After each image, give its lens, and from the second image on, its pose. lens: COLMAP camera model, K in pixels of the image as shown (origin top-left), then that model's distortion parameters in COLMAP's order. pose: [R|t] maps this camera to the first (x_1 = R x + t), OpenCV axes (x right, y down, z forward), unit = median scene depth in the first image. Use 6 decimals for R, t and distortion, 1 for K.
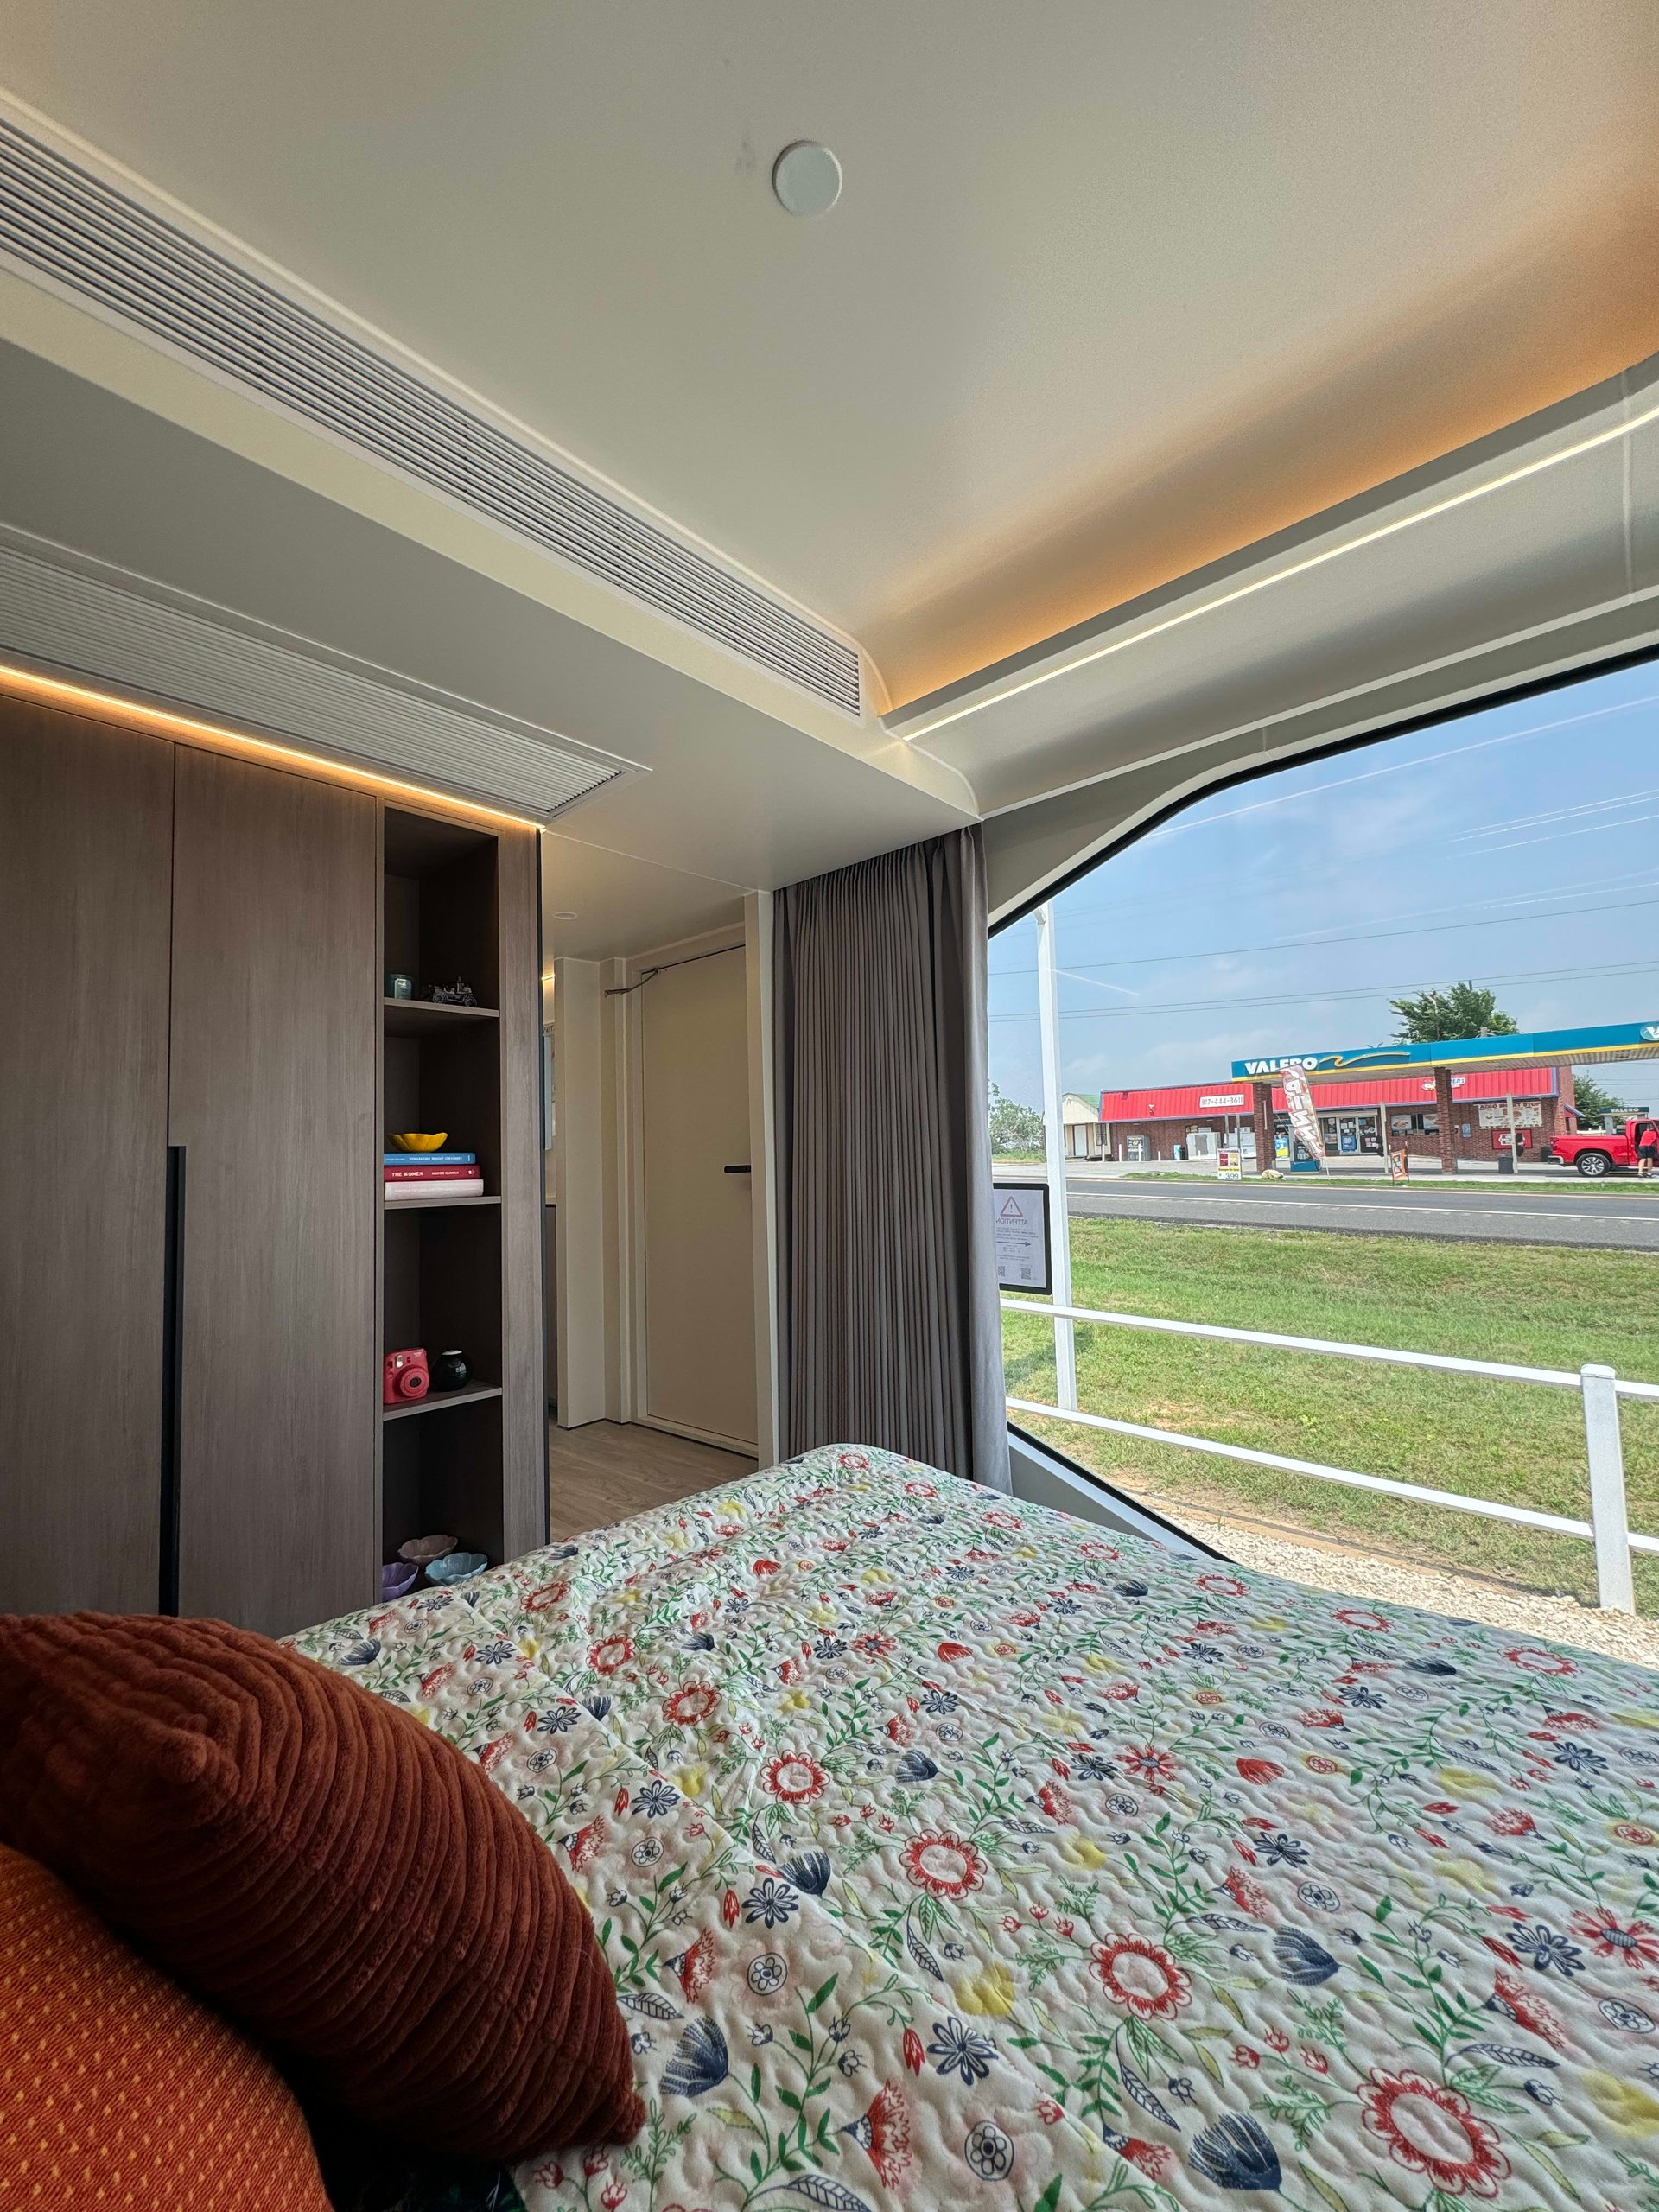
lens RADIAL K [[882.6, 0, 829.5], [0, 882.6, 1106.0], [0, 0, 1]] dist [-0.003917, 0.000733]
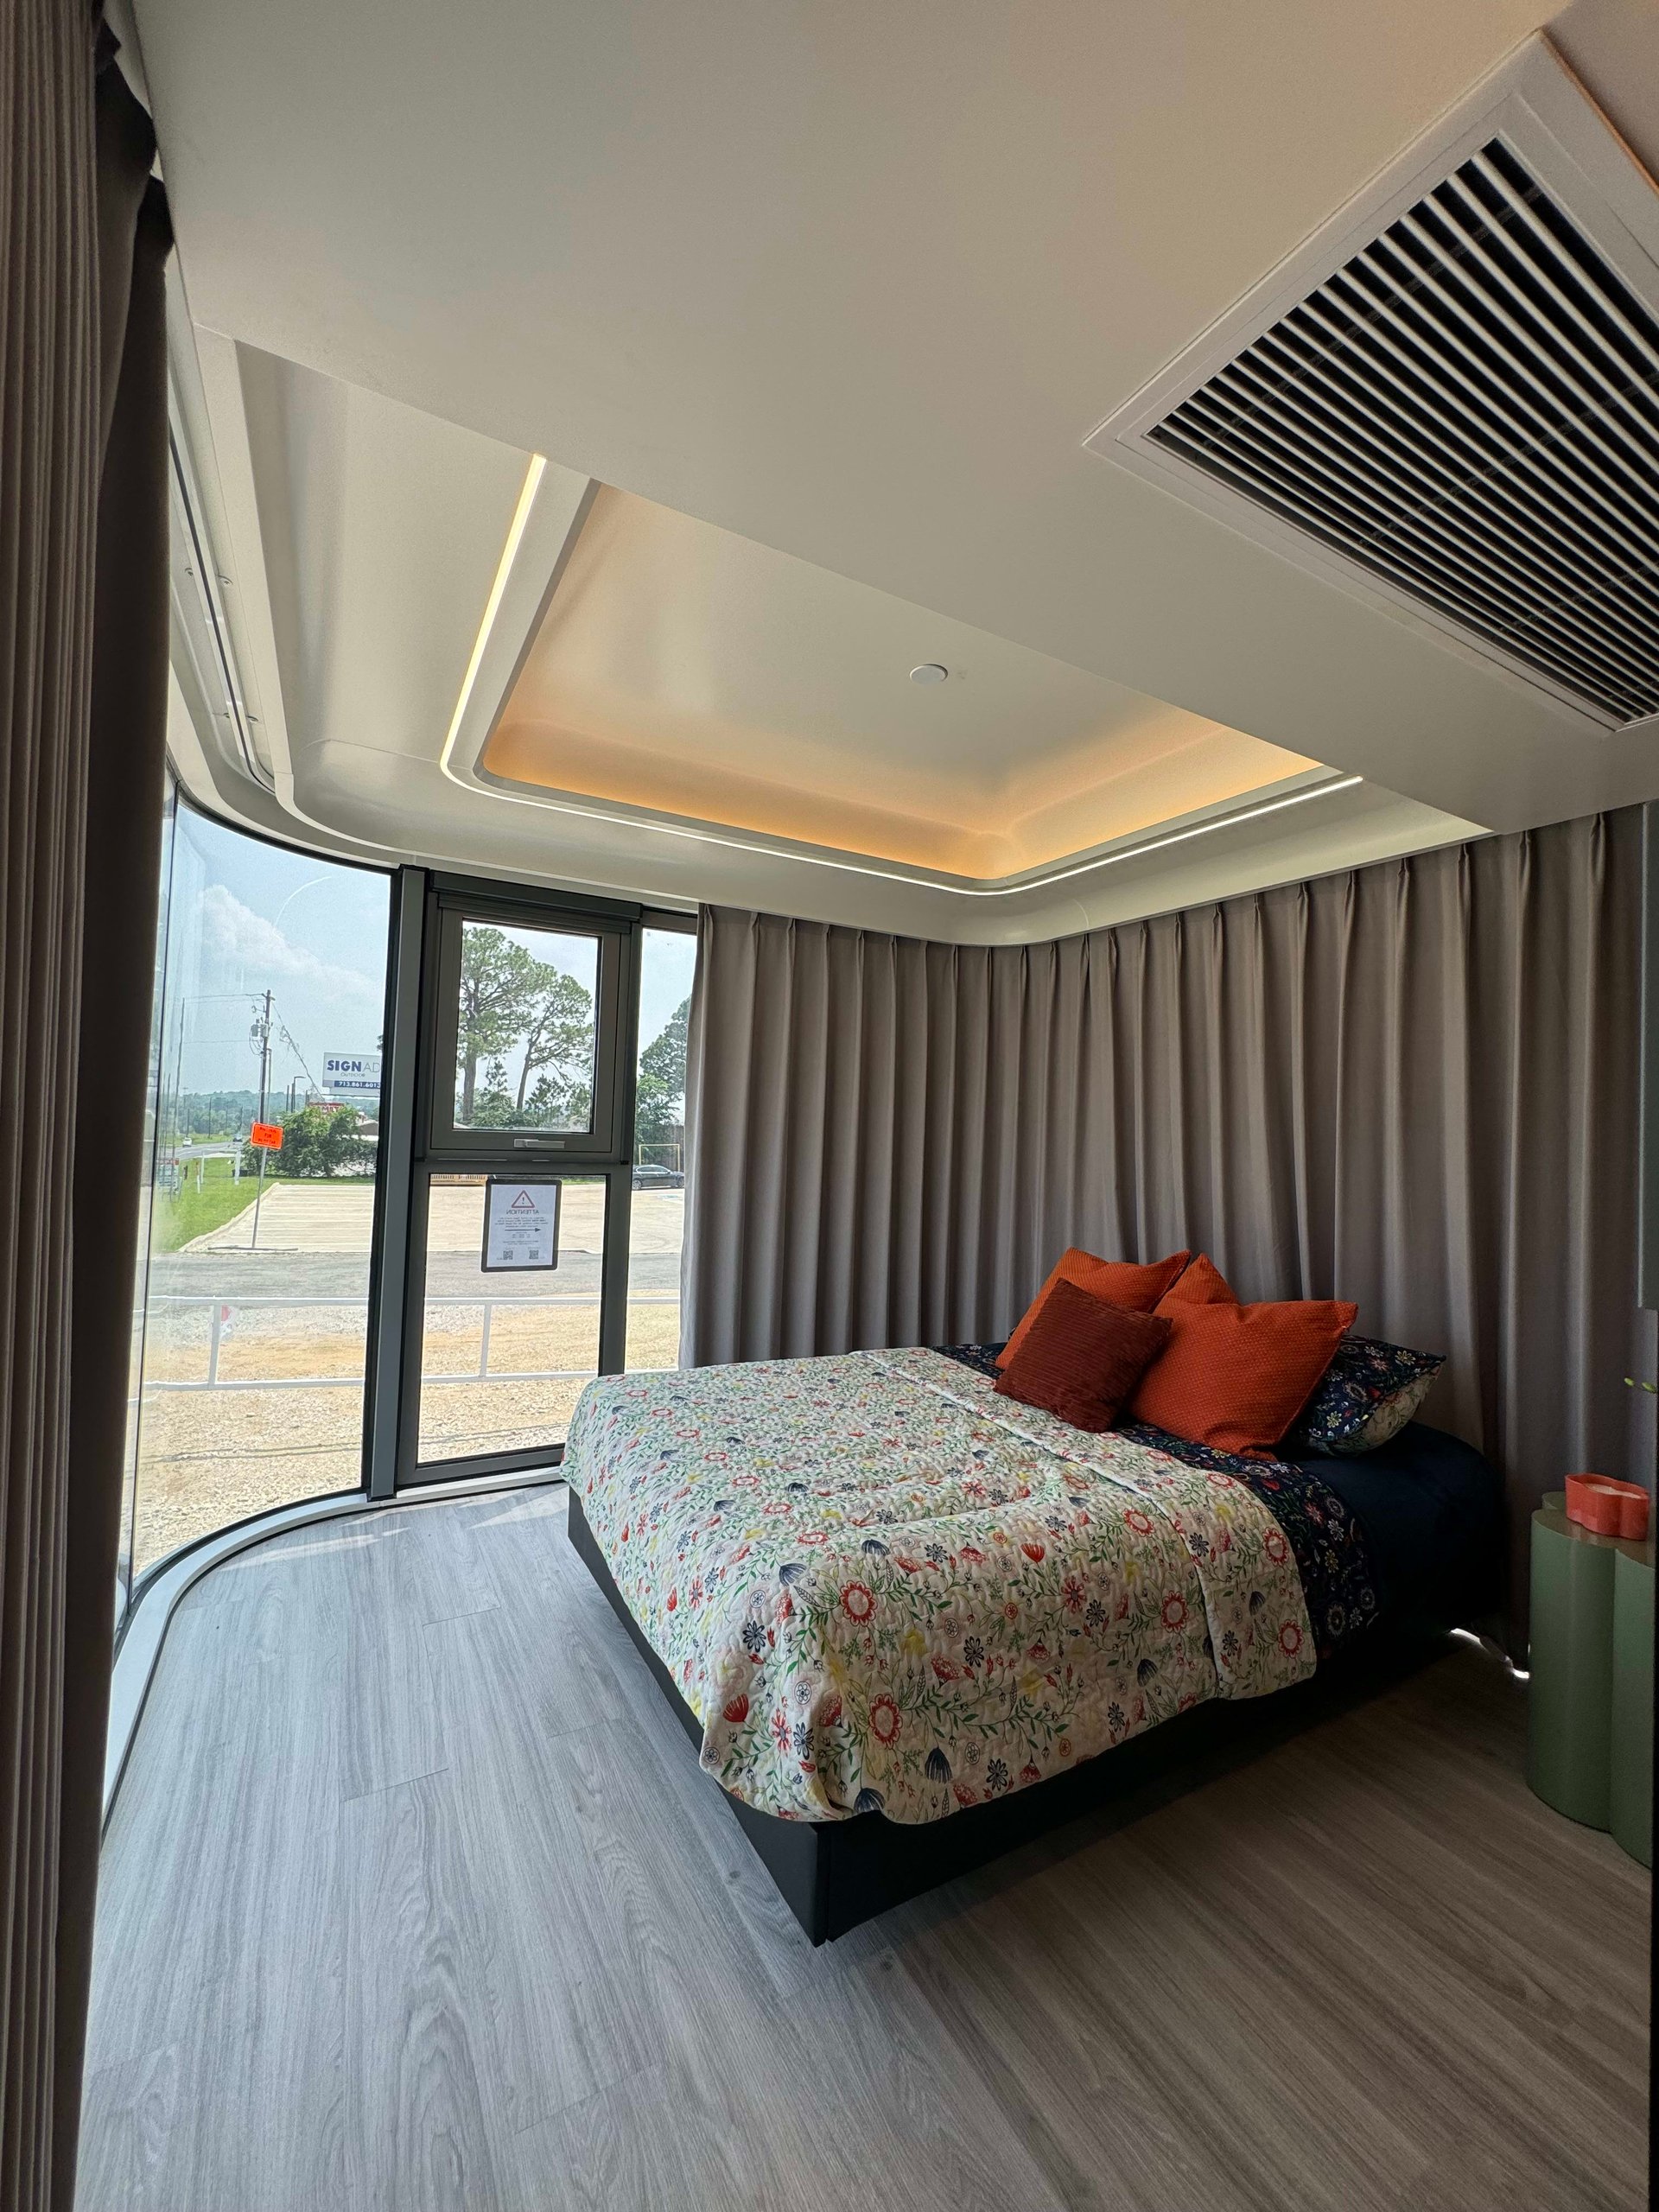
lens RADIAL K [[882.6, 0, 829.5], [0, 882.6, 1106.0], [0, 0, 1]] dist [-0.003917, 0.000733]
pose [[-0.948412, 0.008398, 0.316930, -0.450976], [-0.024599, 0.994686, -0.099970, 0.059395], [-0.316085, -0.102608, -0.943166, 2.977948]]
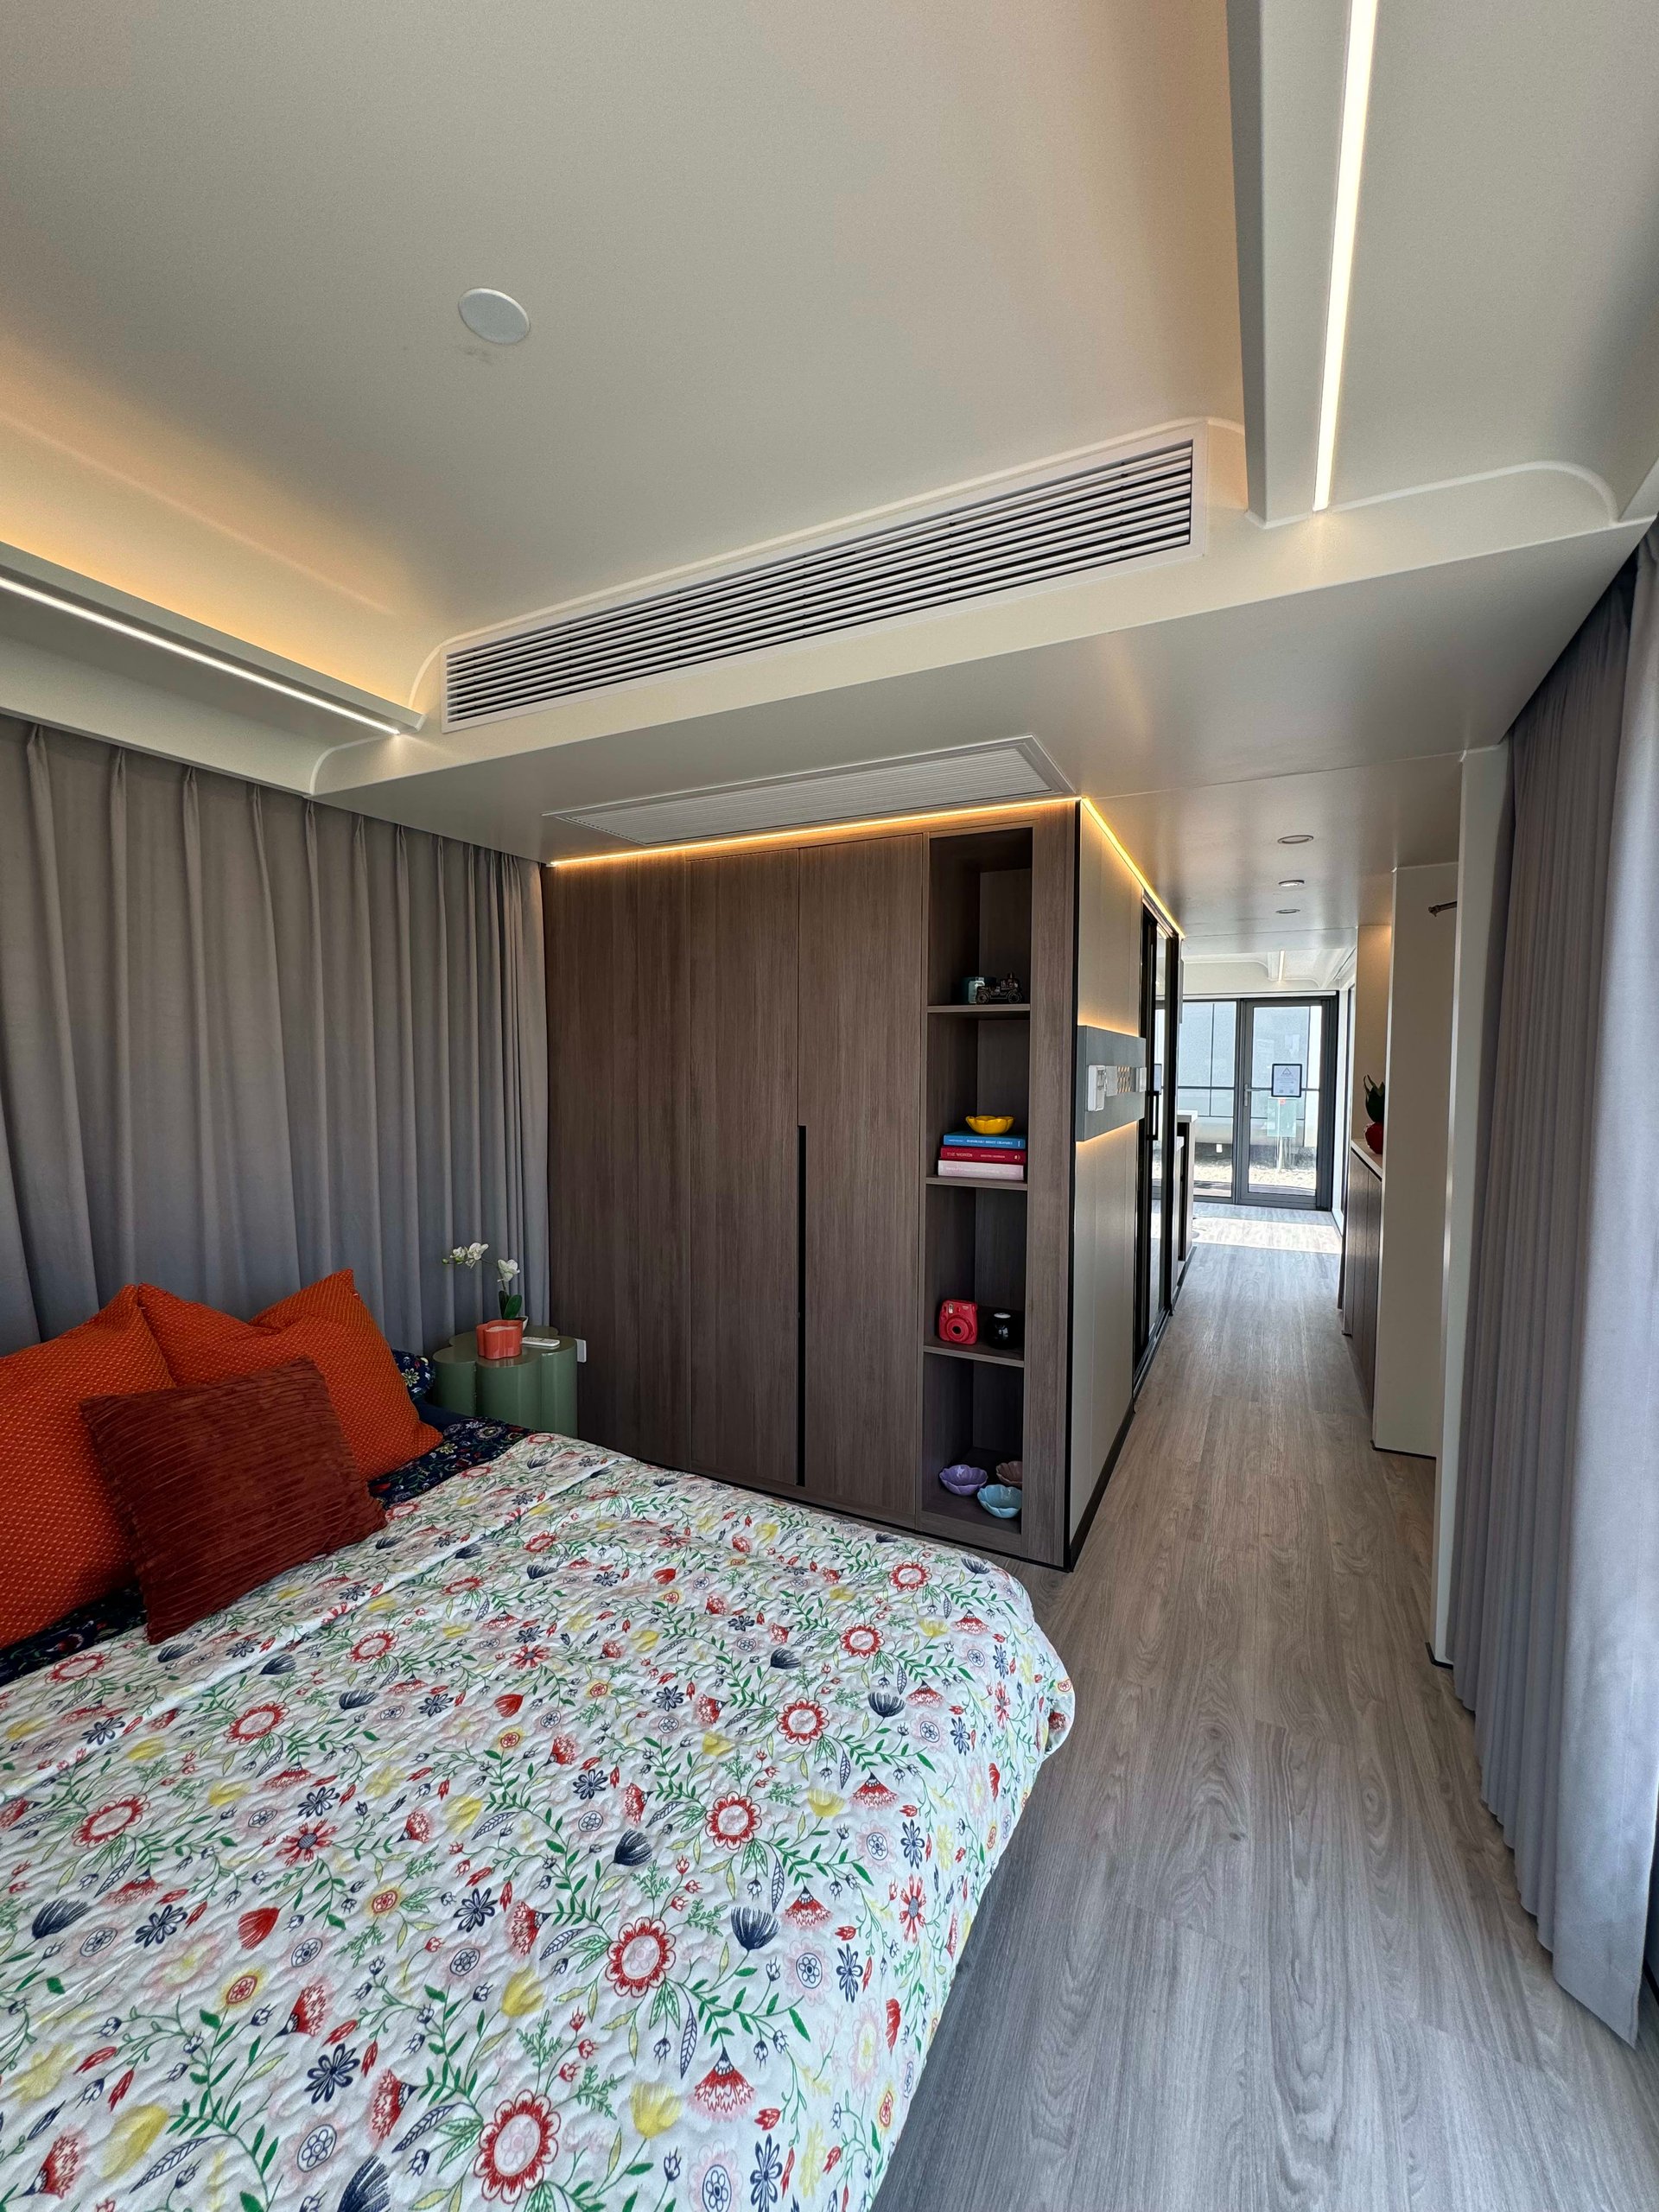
lens RADIAL K [[885.7, 0, 829.5], [0, 885.7, 1106.0], [0, 0, 1]] dist [-0.000911, 0.000243]
pose [[0.268286, 0.080756, -0.959949, 1.249873], [0.049896, 0.993978, 0.097564, -0.230103], [0.962046, -0.074073, 0.262641, 1.126168]]
